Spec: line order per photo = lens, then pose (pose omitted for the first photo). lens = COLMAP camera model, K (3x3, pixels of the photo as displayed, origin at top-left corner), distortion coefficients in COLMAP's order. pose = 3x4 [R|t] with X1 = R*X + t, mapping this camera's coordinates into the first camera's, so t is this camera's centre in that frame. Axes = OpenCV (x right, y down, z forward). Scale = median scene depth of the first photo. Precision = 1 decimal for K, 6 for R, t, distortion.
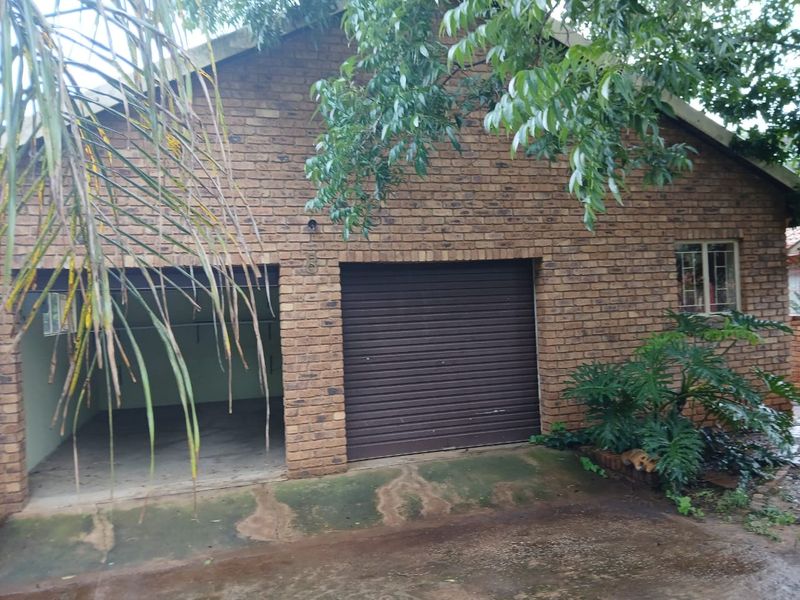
lens RADIAL K [[652.0, 0, 406.5], [0, 652.0, 303.5], [0, 0, 1]] dist [0.030546, -0.034605]
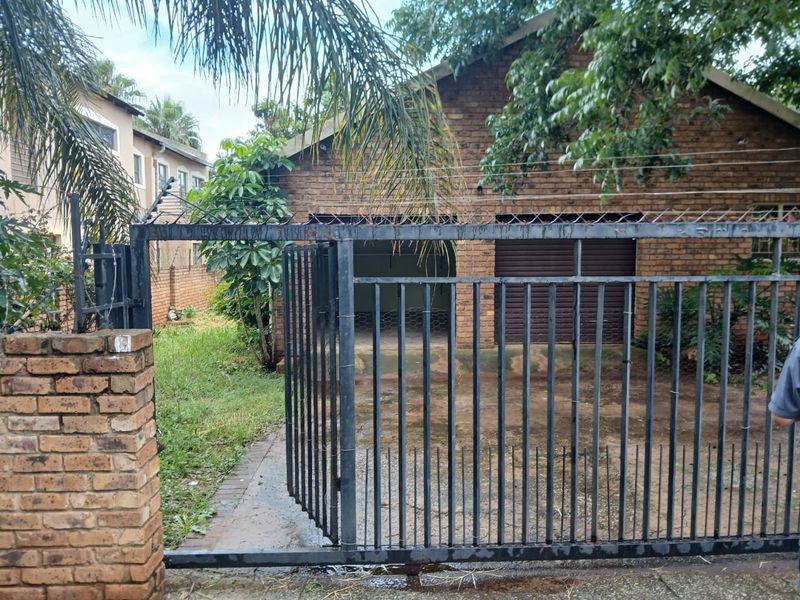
lens RADIAL K [[652.0, 0, 400.9], [0, 652.0, 303.8], [0, 0, 1]] dist [0.030546, -0.034605]
pose [[0.970074, 0.063201, -0.234442, 0.046231], [-0.039340, 0.993684, 0.105096, -0.003950], [0.239603, -0.092728, 0.966433, -0.481823]]
